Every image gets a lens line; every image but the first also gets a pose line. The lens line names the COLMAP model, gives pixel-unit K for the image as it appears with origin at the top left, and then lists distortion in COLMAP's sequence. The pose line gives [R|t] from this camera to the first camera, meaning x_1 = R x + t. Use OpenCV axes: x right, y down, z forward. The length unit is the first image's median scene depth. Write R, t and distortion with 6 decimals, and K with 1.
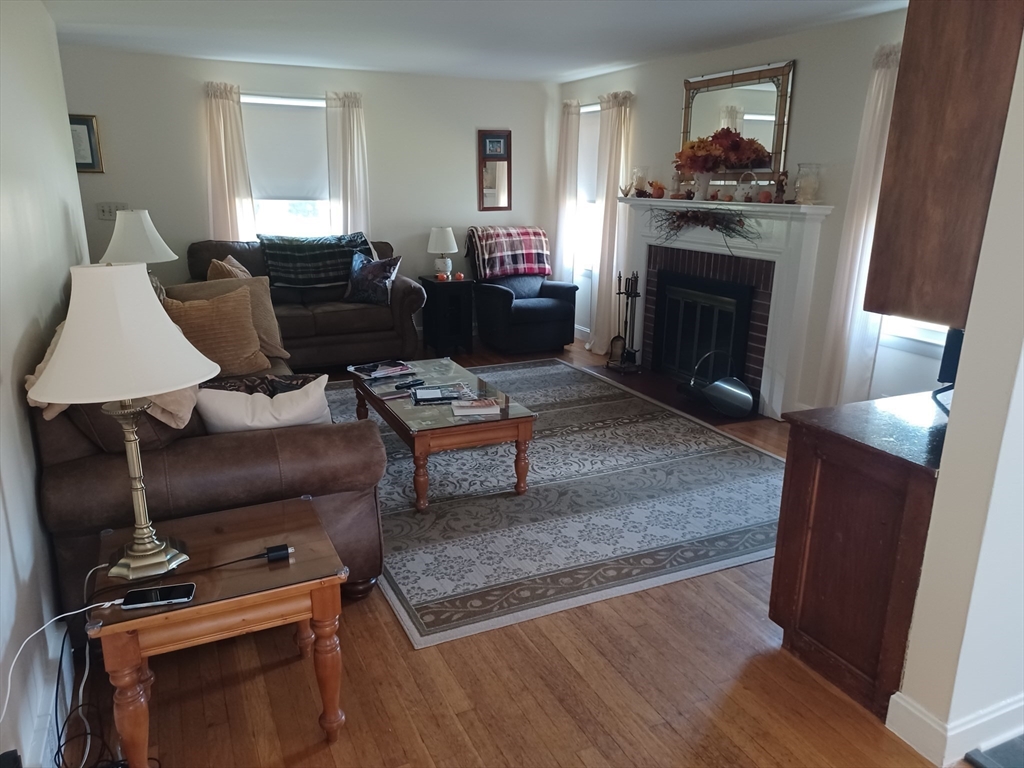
lens RADIAL K [[733.2, 0, 506.7], [0, 733.2, 378.1], [0, 0, 1]] dist [0.049297, -0.031907]
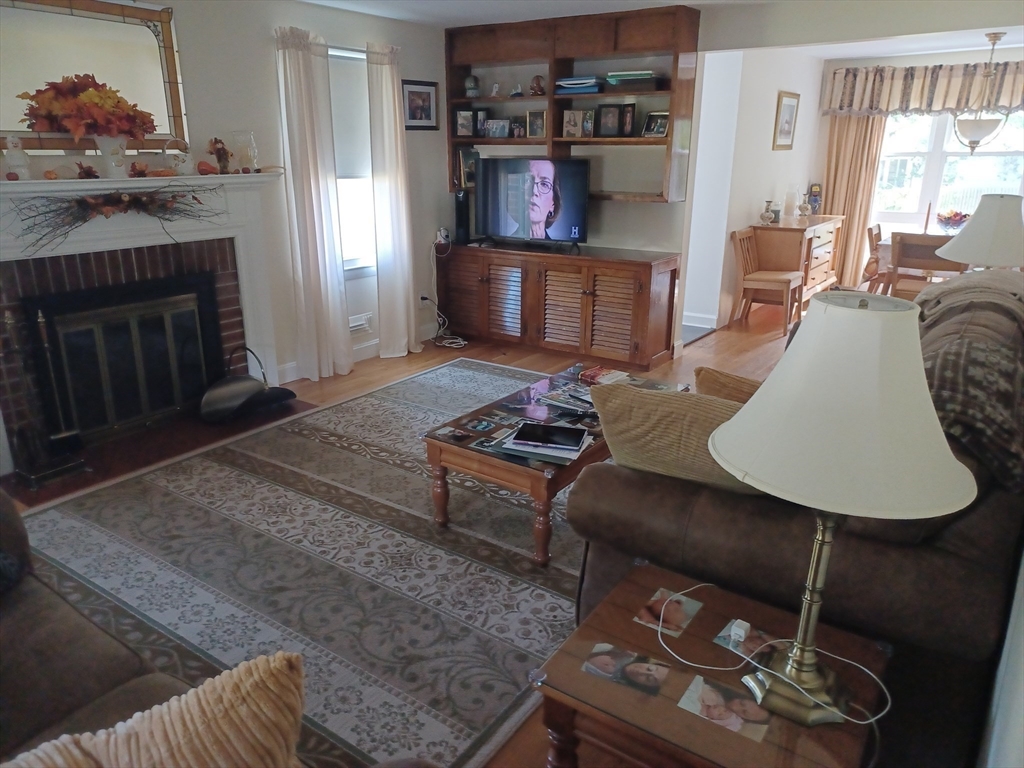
lens RADIAL K [[733.2, 0, 503.2], [0, 733.2, 385.6], [0, 0, 1]] dist [0.049297, -0.031907]
pose [[-0.477950, -0.289569, 0.829285, -0.599642], [0.223288, 0.873035, 0.433535, -0.309097], [-0.849533, 0.392377, -0.352610, 1.066423]]
